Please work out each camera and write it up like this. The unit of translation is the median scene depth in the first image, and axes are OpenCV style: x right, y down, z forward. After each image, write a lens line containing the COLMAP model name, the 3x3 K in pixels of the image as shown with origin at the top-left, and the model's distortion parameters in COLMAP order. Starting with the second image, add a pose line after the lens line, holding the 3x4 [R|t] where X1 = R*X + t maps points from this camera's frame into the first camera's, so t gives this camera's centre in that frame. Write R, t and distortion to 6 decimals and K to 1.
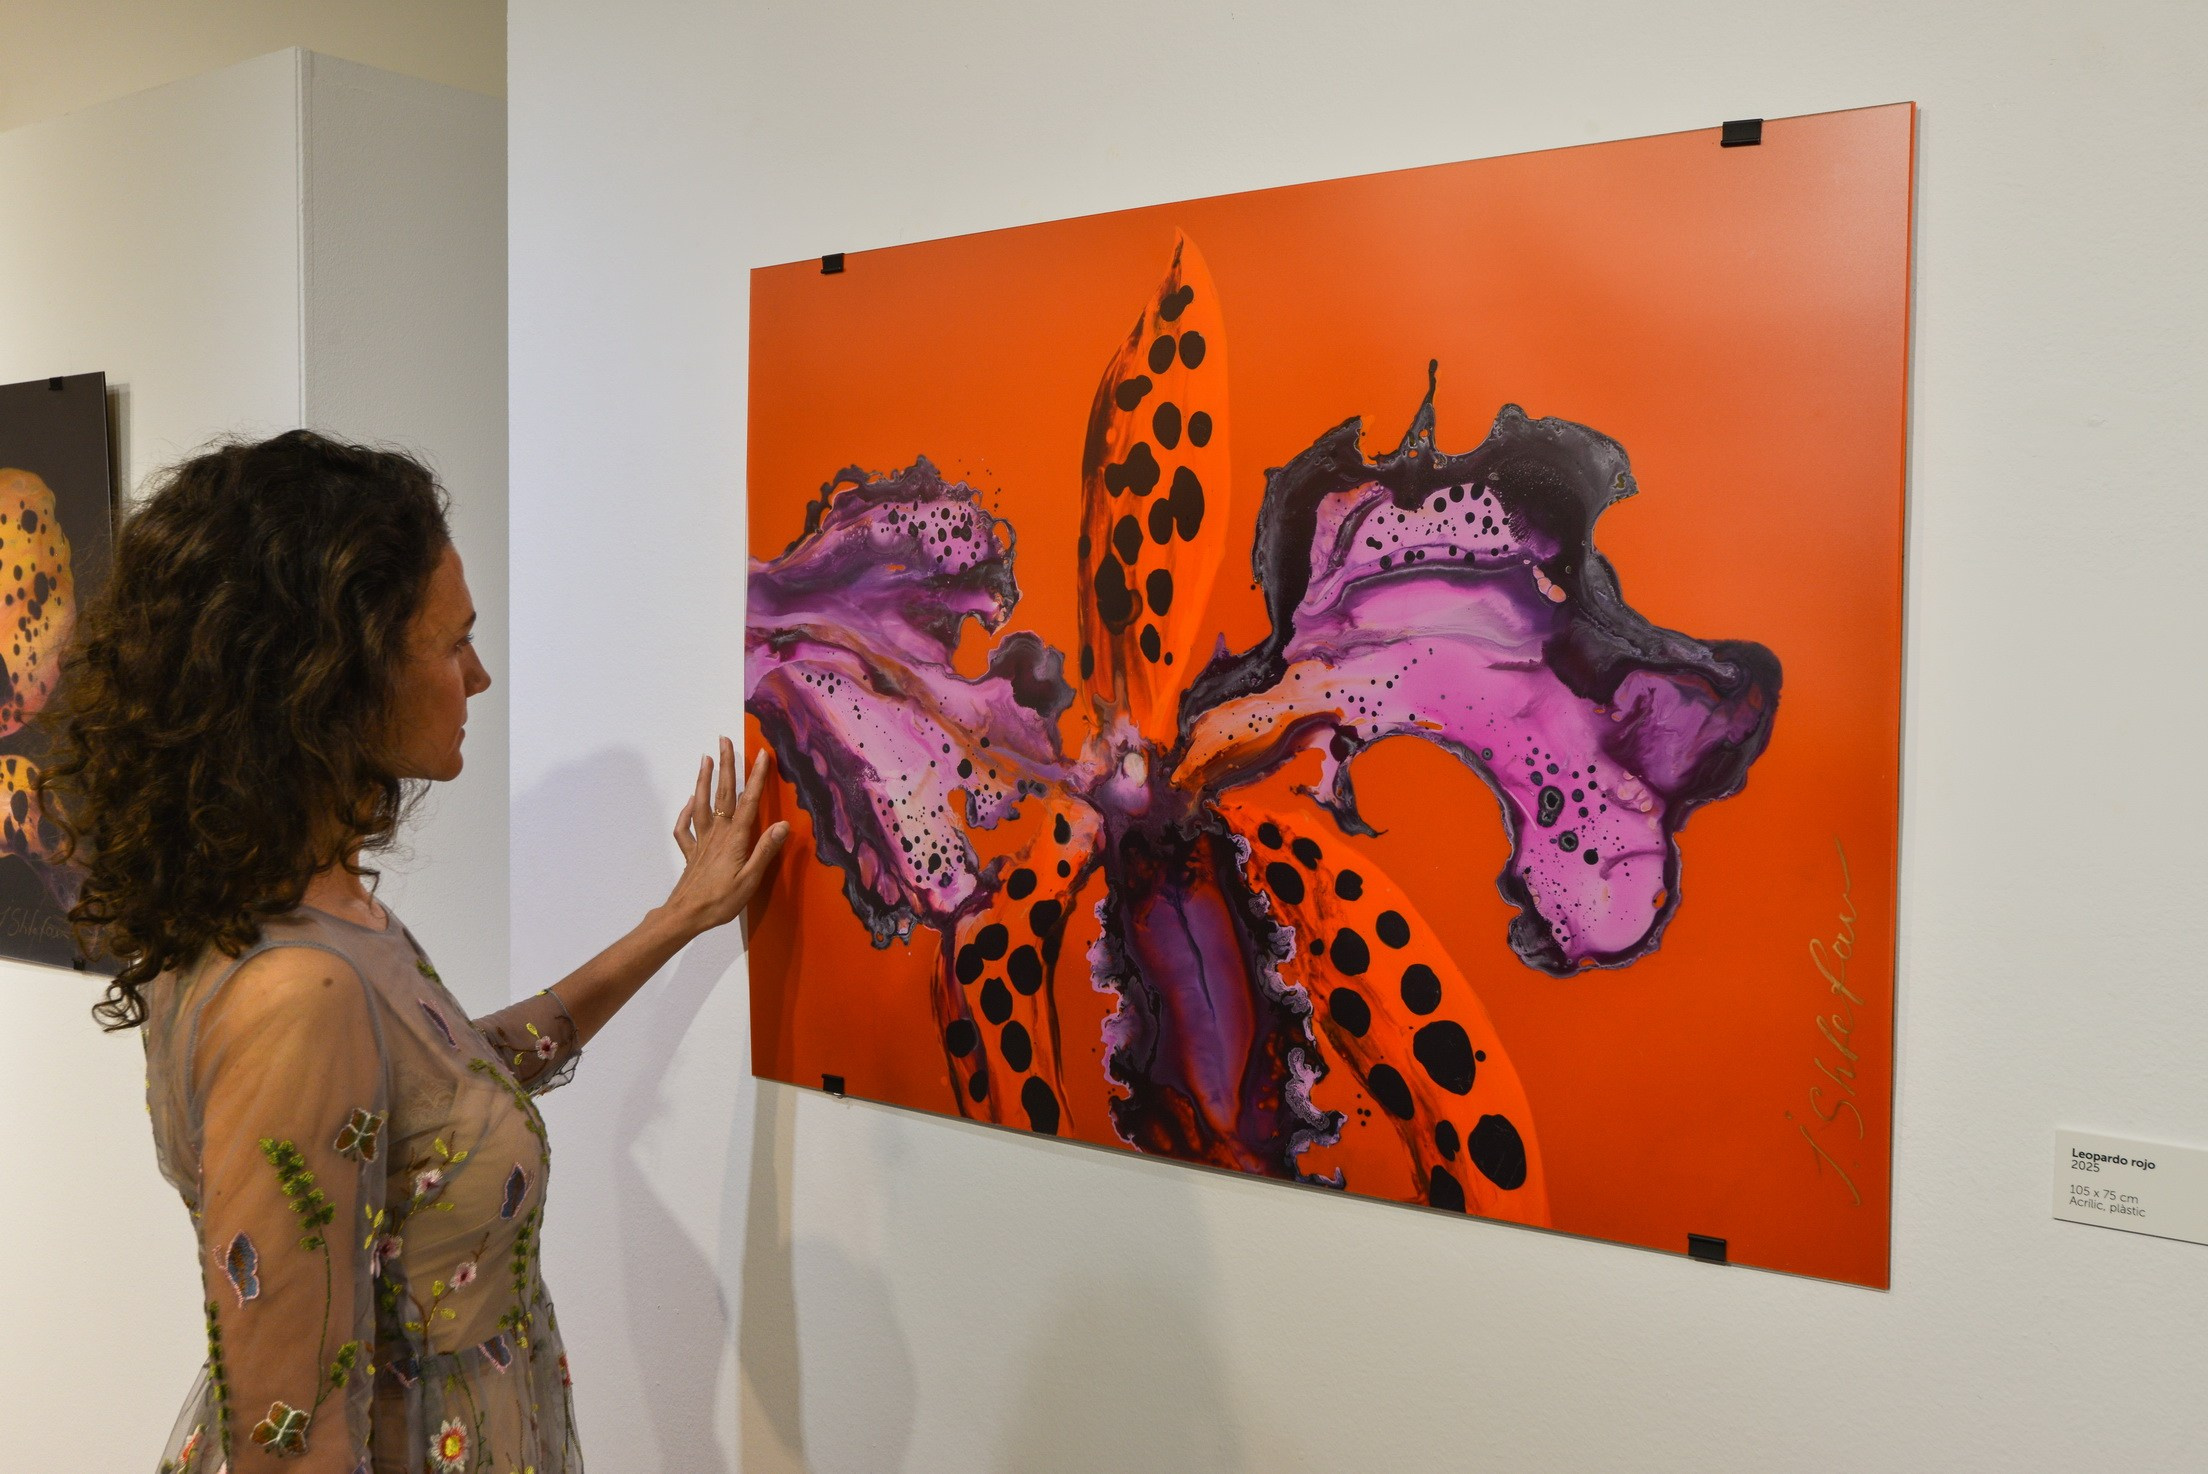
lens RADIAL K [[2213.3, 0, 1104.3], [0, 2213.3, 739.4], [0, 0, 1]] dist [0.006235, 0.000000]
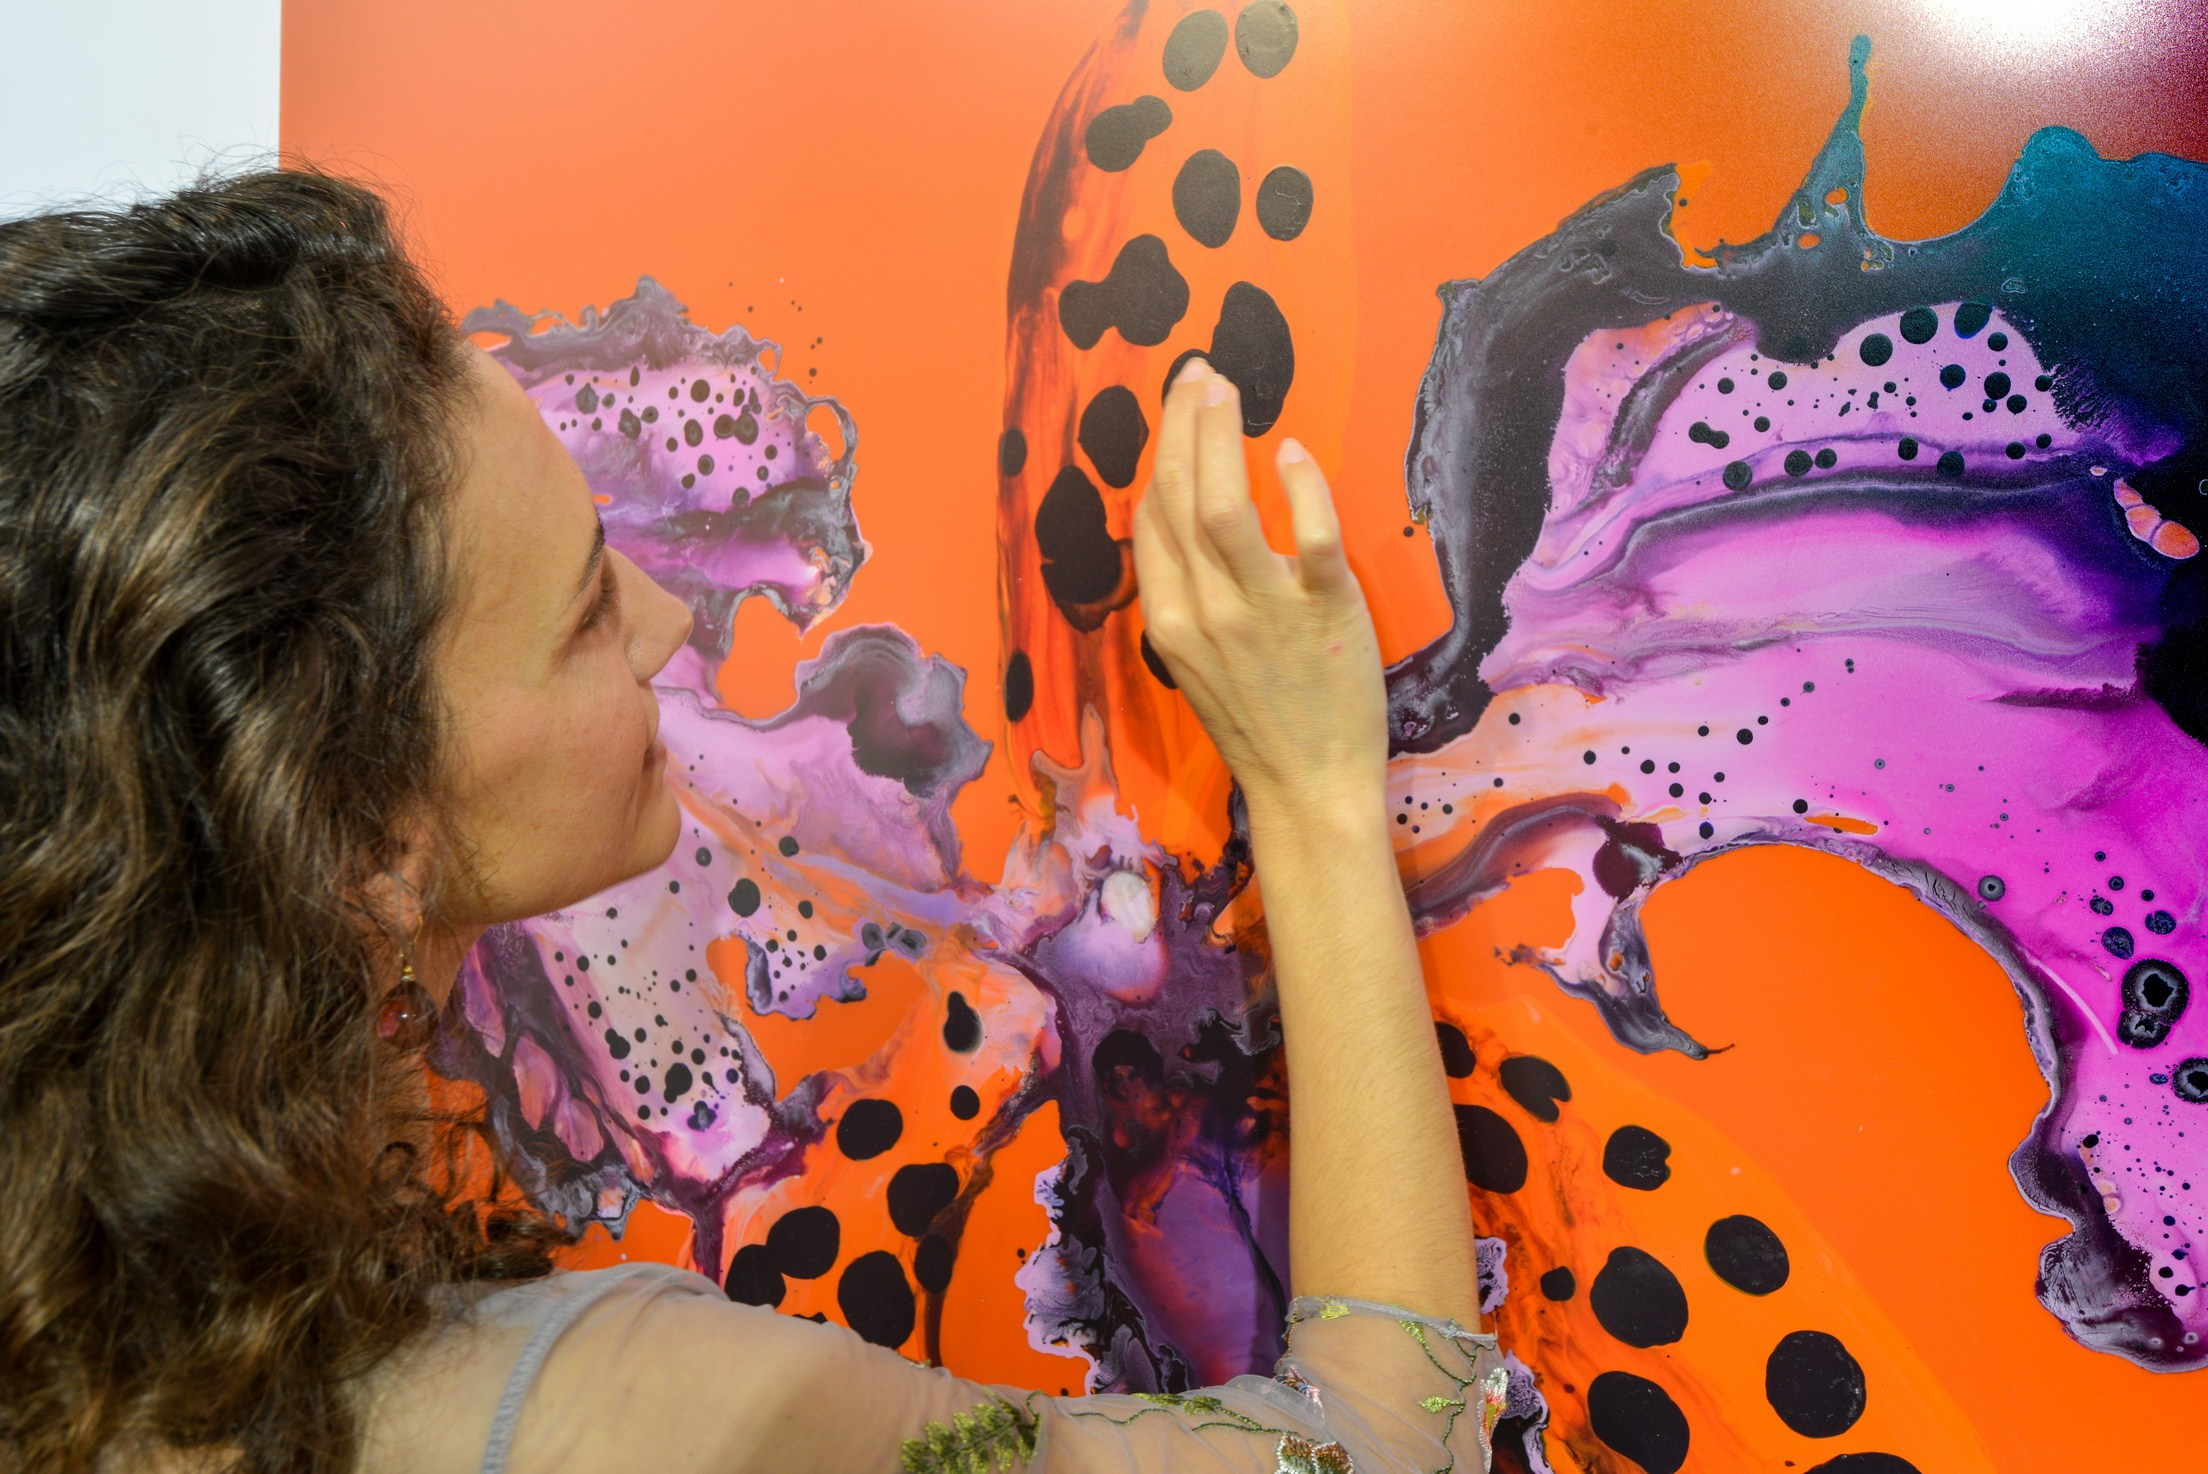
lens RADIAL K [[2213.3, 0, 1106.5], [0, 2213.3, 734.5], [0, 0, 1]] dist [0.006235, 0.000000]
pose [[0.977670, -0.007760, 0.210003, -0.095809], [0.008820, 0.999953, -0.004109, -0.022992], [-0.209961, 0.005869, 0.977692, 0.534611]]
